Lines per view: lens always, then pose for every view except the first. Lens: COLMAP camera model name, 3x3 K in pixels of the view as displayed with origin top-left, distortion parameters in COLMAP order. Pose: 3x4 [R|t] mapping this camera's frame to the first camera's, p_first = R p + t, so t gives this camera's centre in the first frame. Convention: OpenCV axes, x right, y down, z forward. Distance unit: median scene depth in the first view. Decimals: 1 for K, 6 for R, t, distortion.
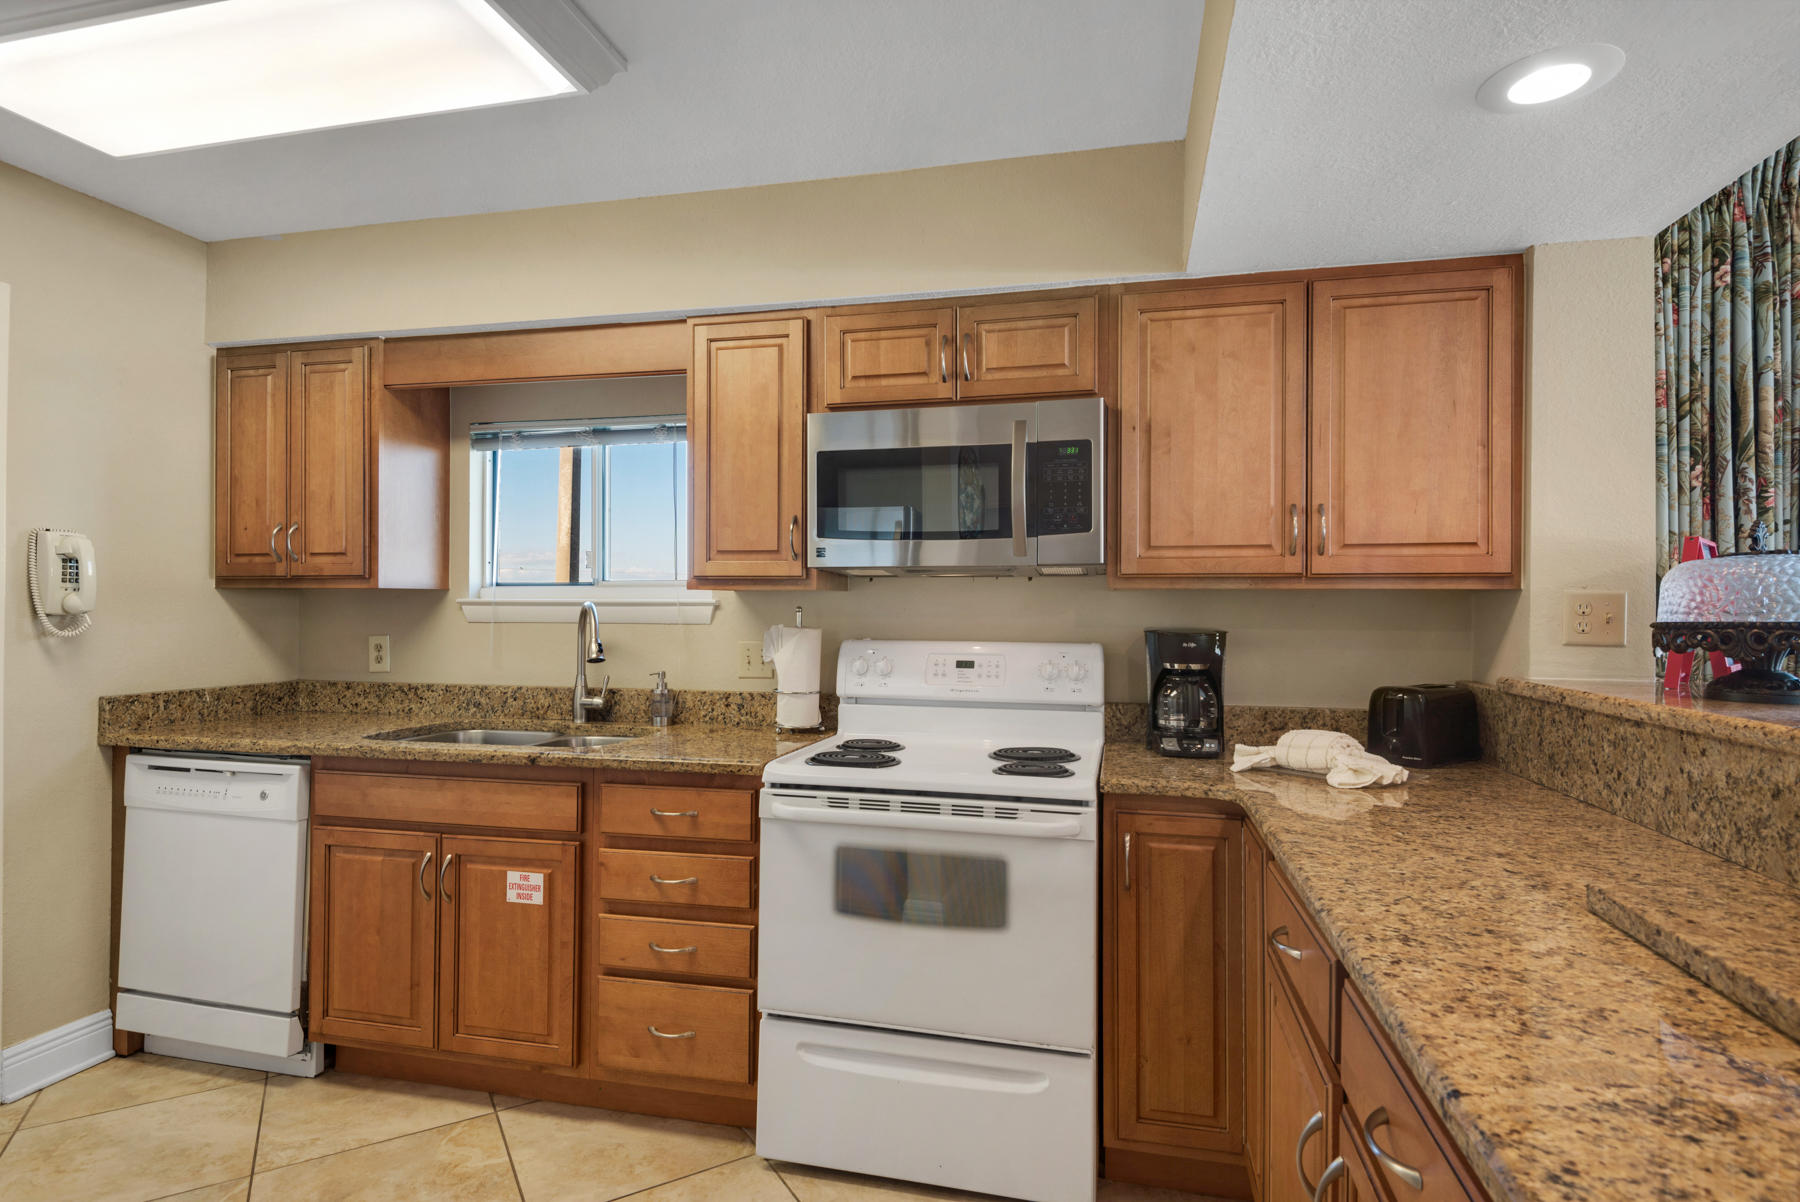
lens RADIAL K [[946.7, 0, 910.2], [0, 946.7, 592.6], [0, 0, 1]] dist [0.025408, -0.010473]
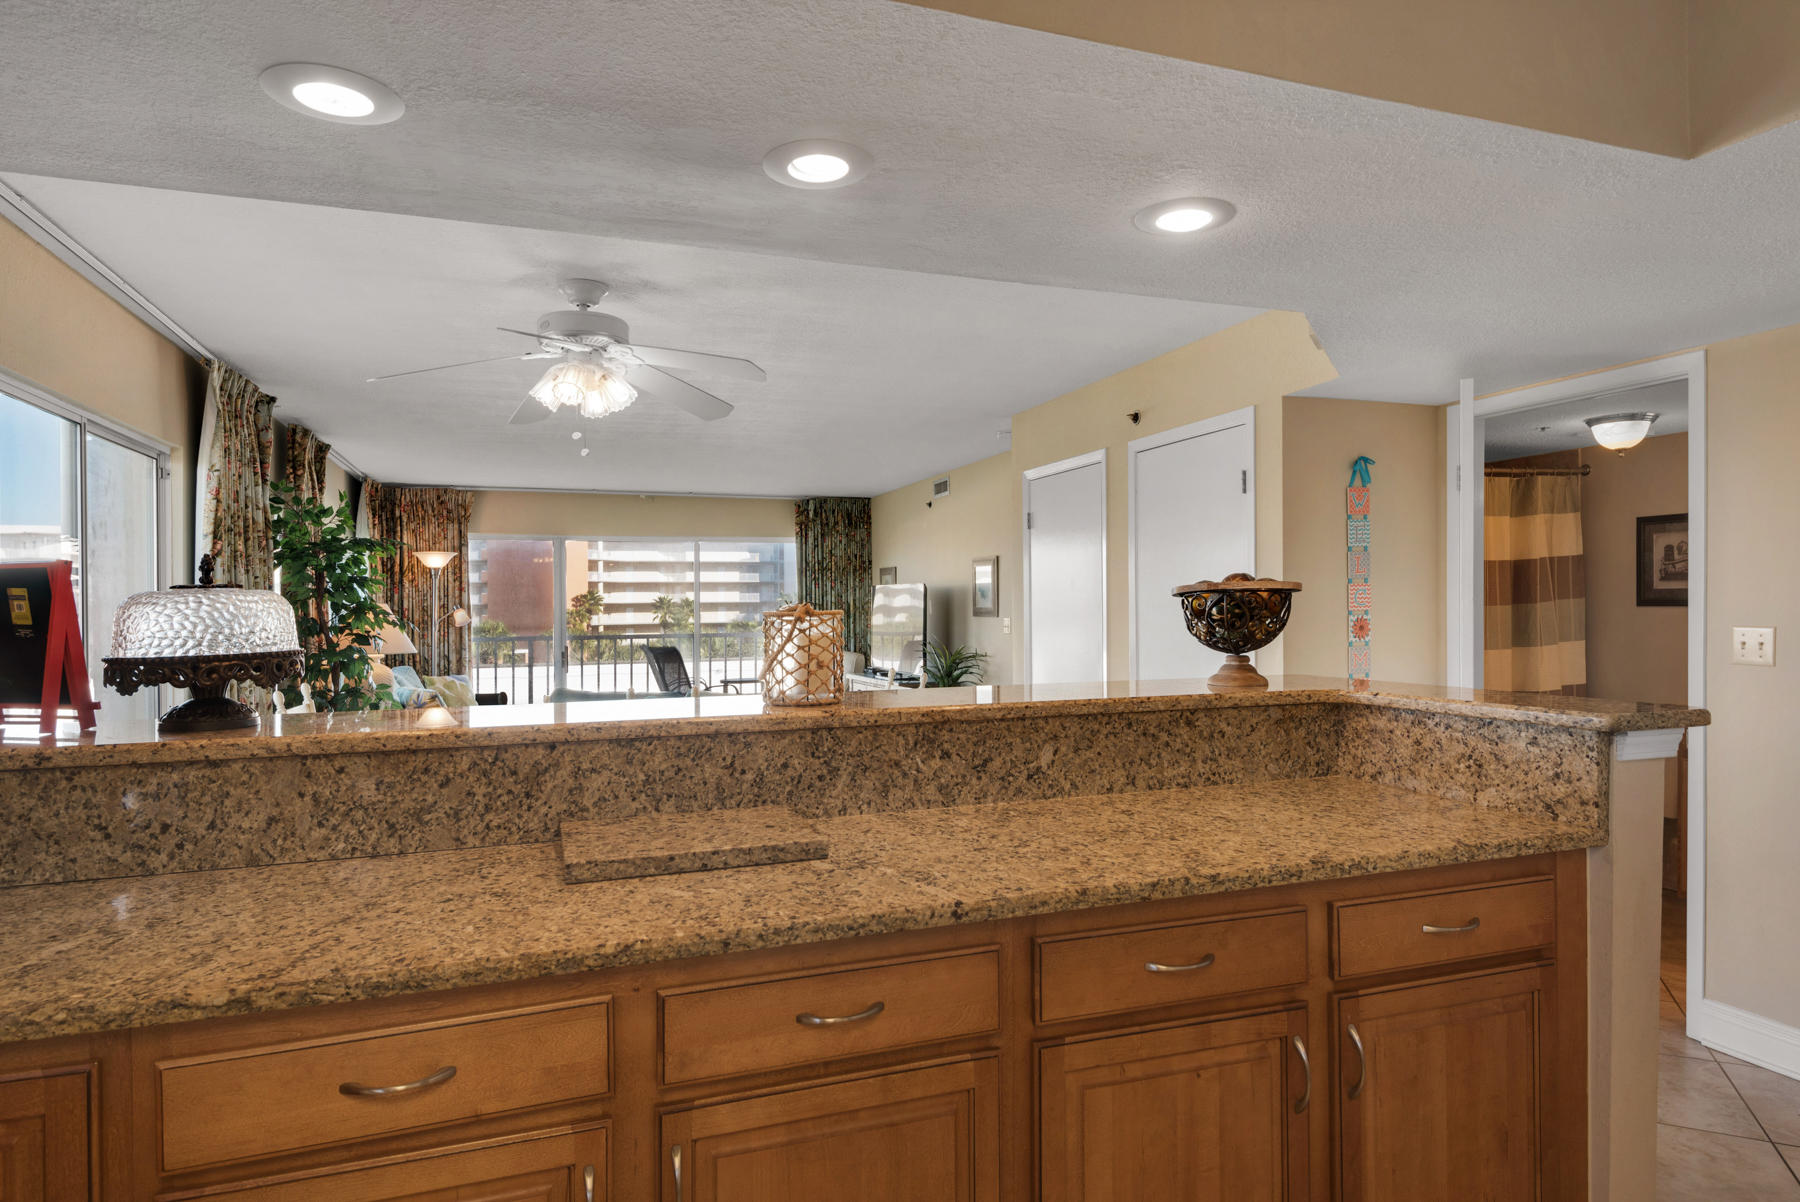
lens RADIAL K [[1076.7, 0, 902.2], [0, 1076.7, 604.5], [0, 0, 1]] dist [0.014059, -0.001459]
pose [[-0.544728, 0.001227, 0.838612, -0.346541], [-0.004526, 0.999980, -0.004403, -0.013376], [-0.838601, -0.006195, -0.544711, 0.692855]]
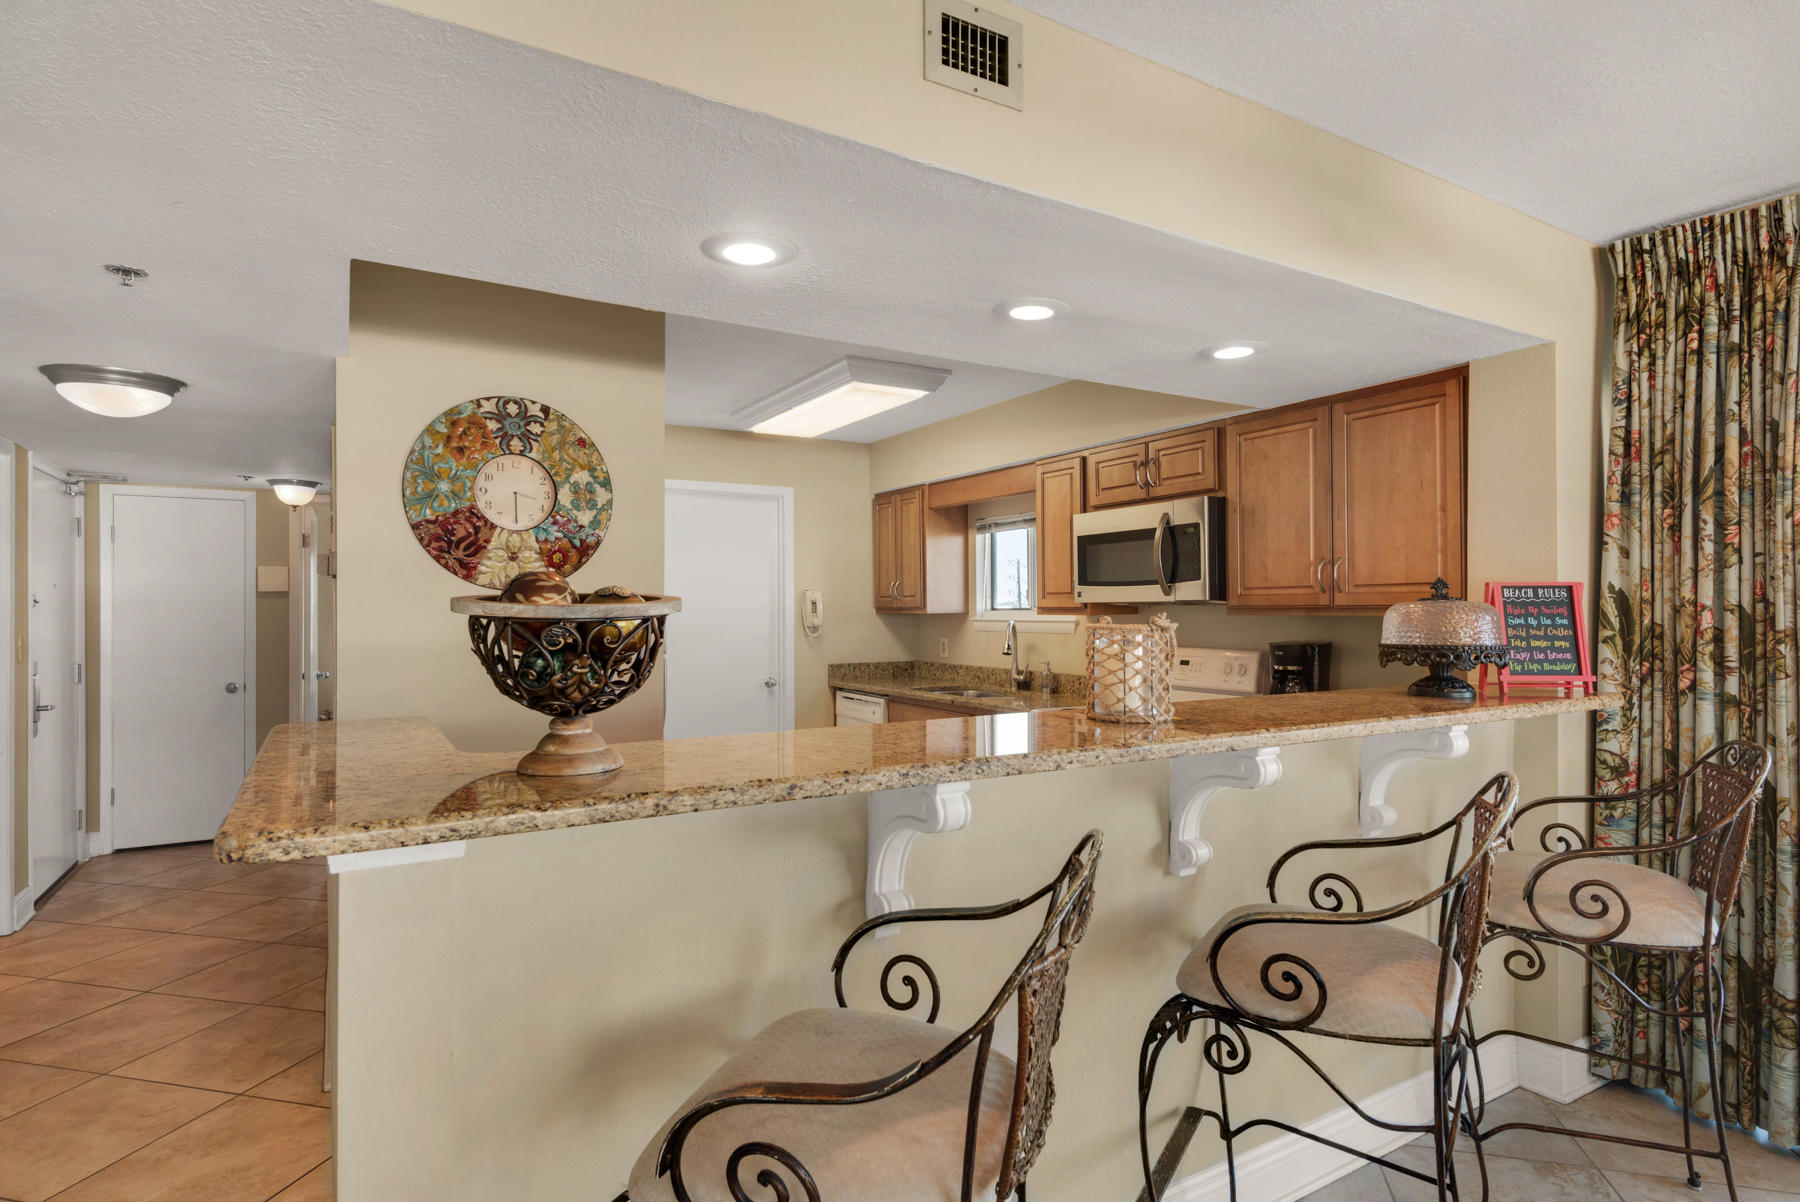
lens RADIAL K [[946.7, 0, 900.5], [0, 946.7, 606.8], [0, 0, 1]] dist [0.025408, -0.010473]
pose [[0.695735, -0.009693, -0.718233, 0.872033], [0.019633, 0.999792, 0.005525, -0.033538], [0.718030, -0.017945, 0.695780, -0.416537]]
